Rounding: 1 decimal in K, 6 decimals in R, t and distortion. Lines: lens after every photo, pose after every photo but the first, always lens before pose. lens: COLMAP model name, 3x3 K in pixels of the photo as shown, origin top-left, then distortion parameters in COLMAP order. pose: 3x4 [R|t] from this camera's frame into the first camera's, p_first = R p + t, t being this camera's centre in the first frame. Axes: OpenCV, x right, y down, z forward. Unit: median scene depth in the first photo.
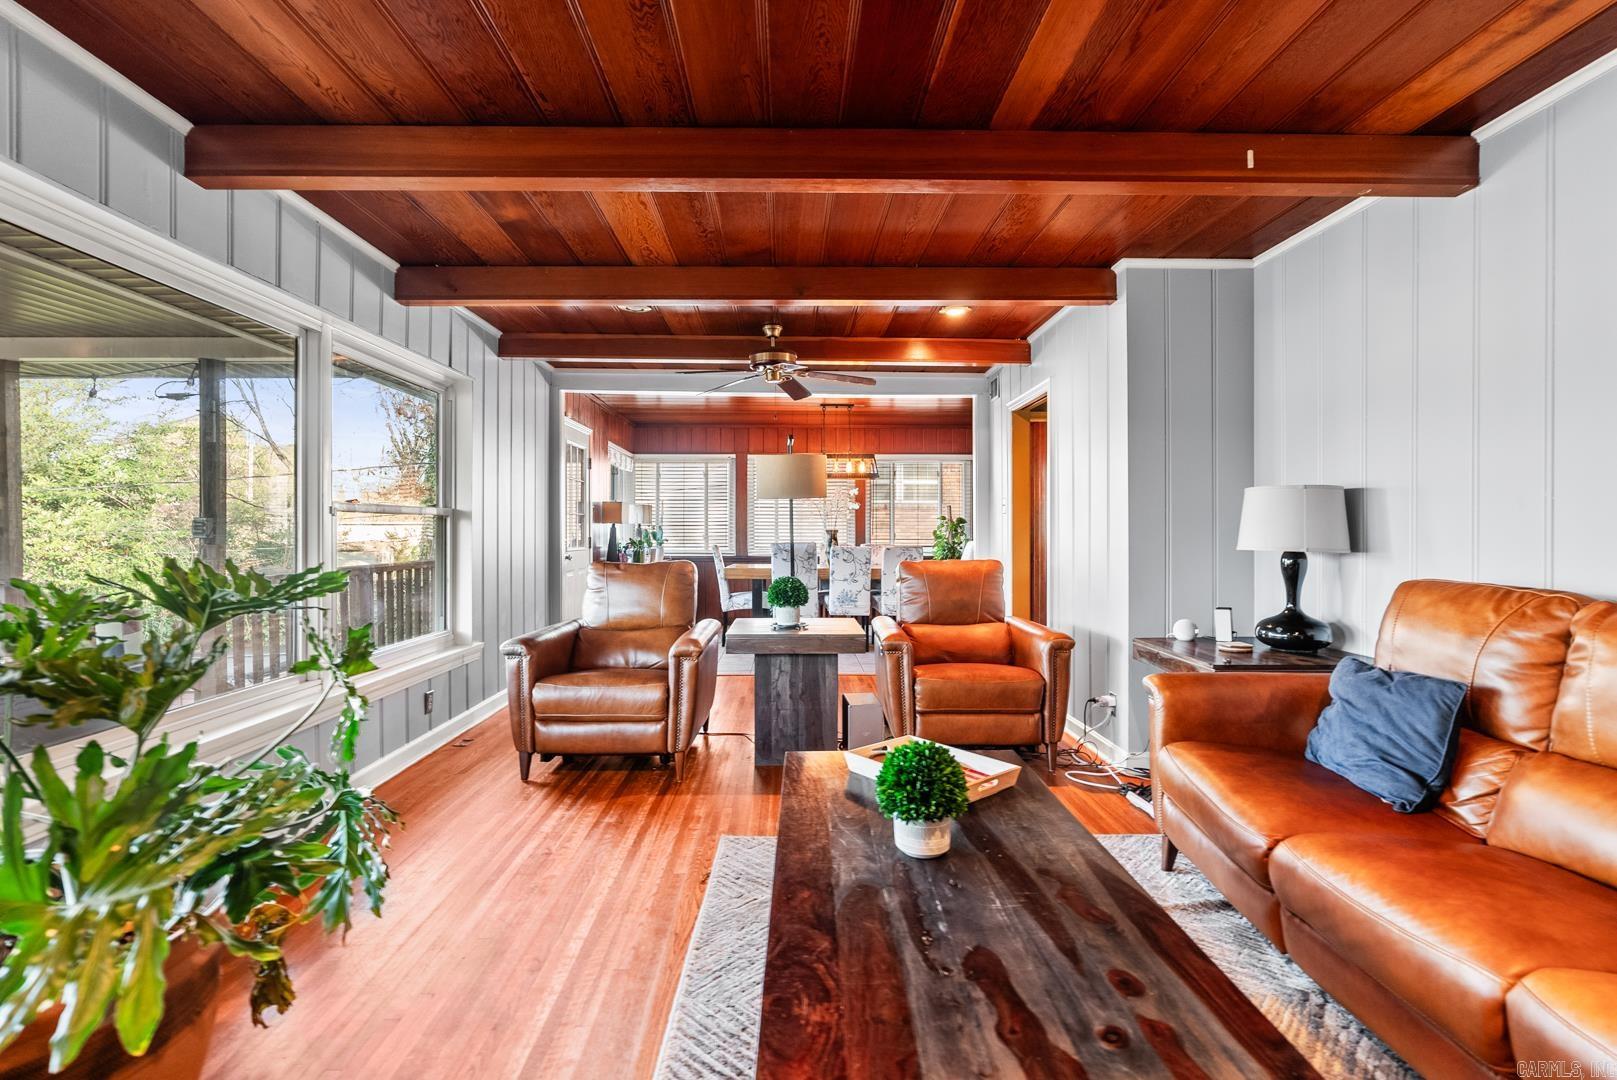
lens RADIAL K [[723.9, 0, 809.5], [0, 723.9, 532.1], [0, 0, 1]] dist [-0.007314, 0.000918]
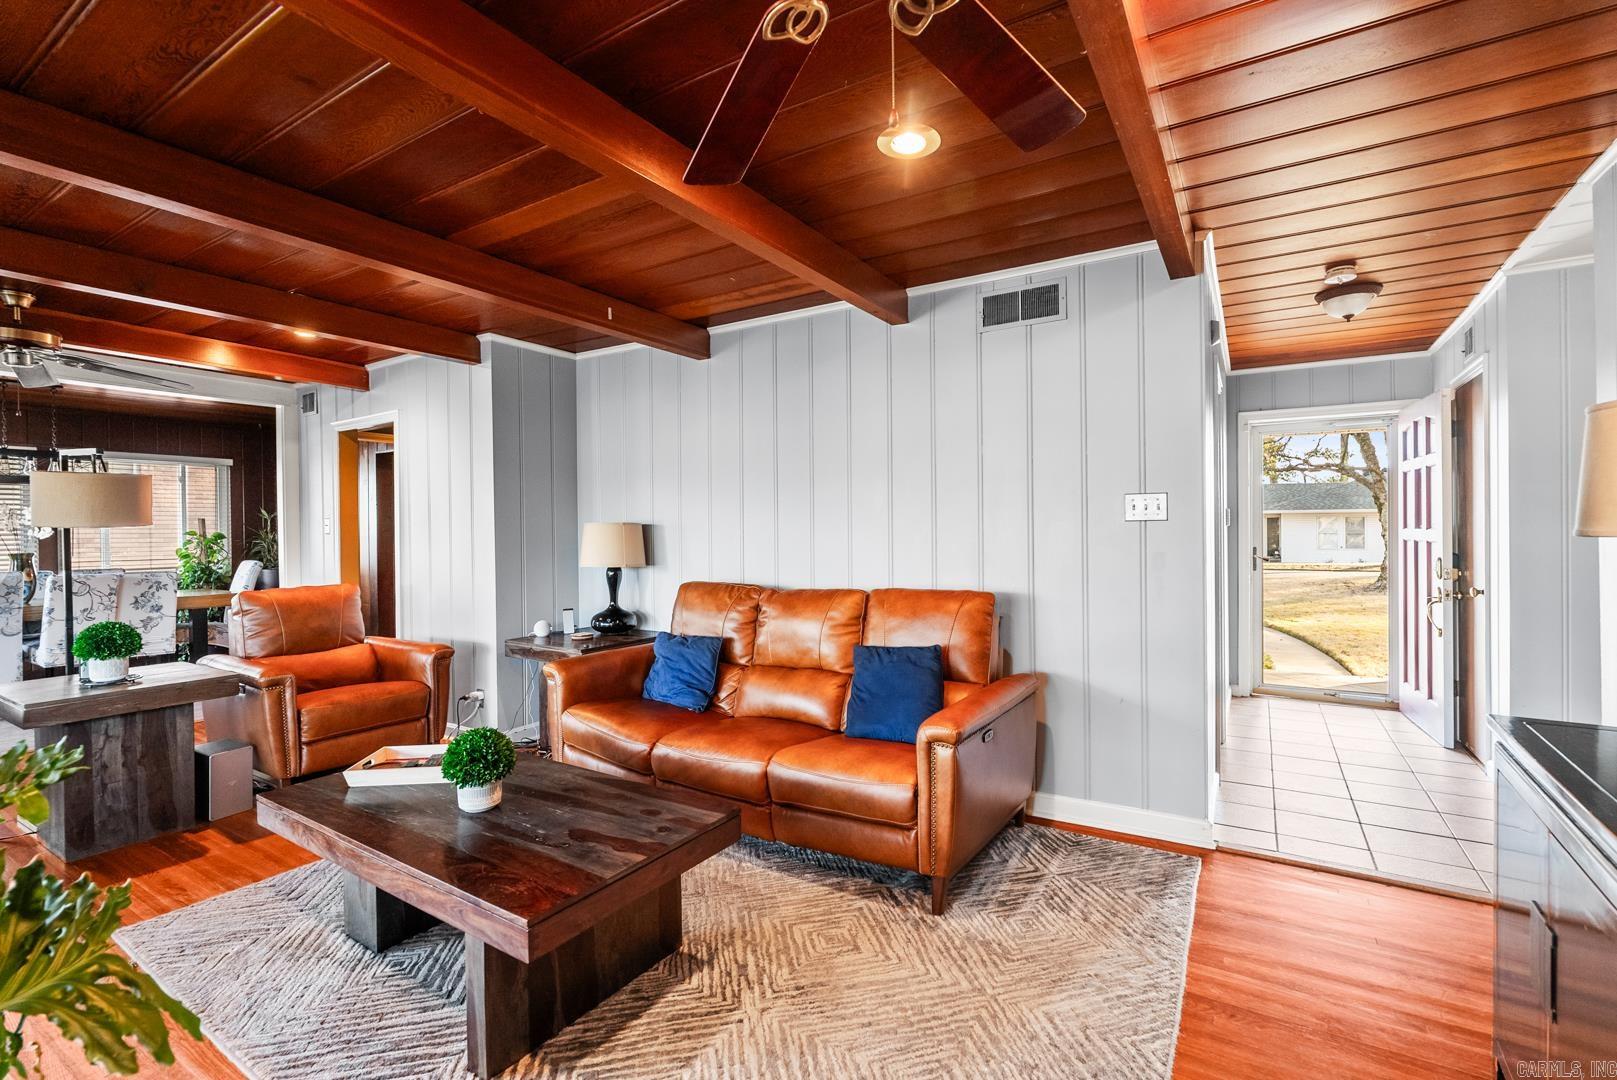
lens RADIAL K [[723.9, 0, 806.0], [0, 723.9, 534.2], [0, 0, 1]] dist [-0.007314, 0.000918]
pose [[0.555424, -0.010964, 0.831495, -0.338845], [0.012258, 0.999912, 0.004997, -0.041565], [-0.831477, 0.007417, 0.555509, -0.149809]]
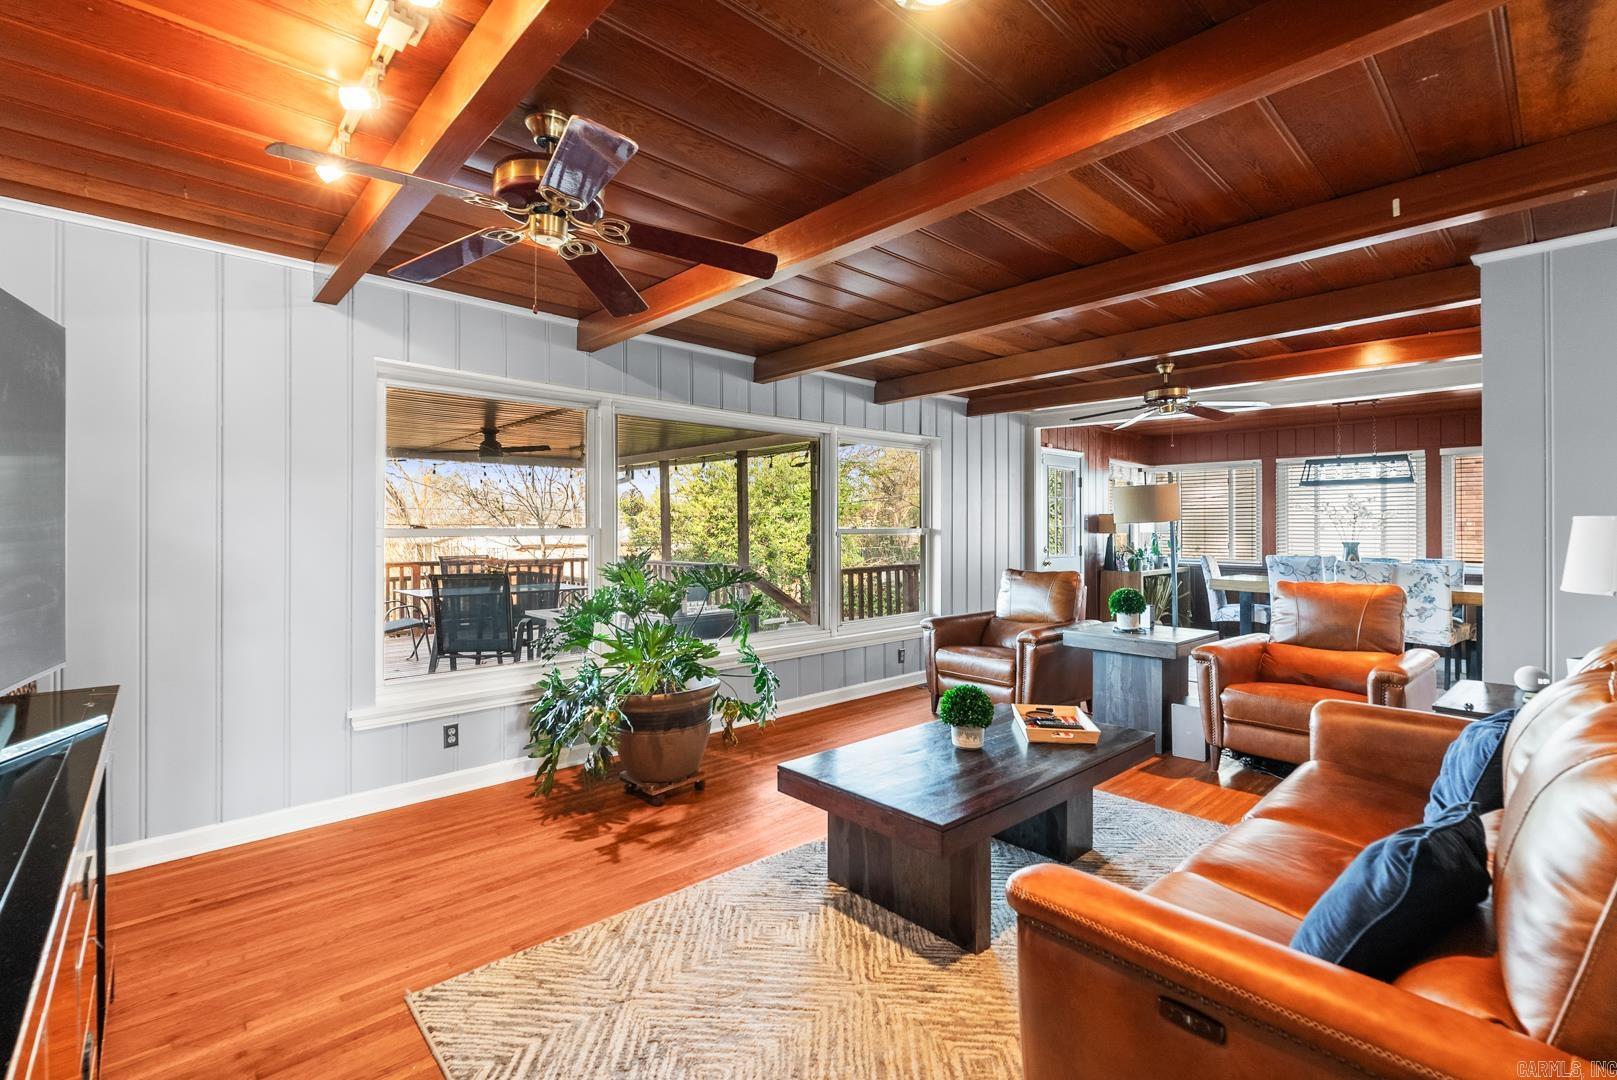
lens RADIAL K [[723.9, 0, 805.0], [0, 723.9, 531.3], [0, 0, 1]] dist [-0.007314, 0.000918]
pose [[0.665228, 0.004434, -0.746627, 0.637834], [-0.002639, 0.999990, 0.003587, -0.045819], [0.746636, -0.000416, 0.665233, -0.241147]]
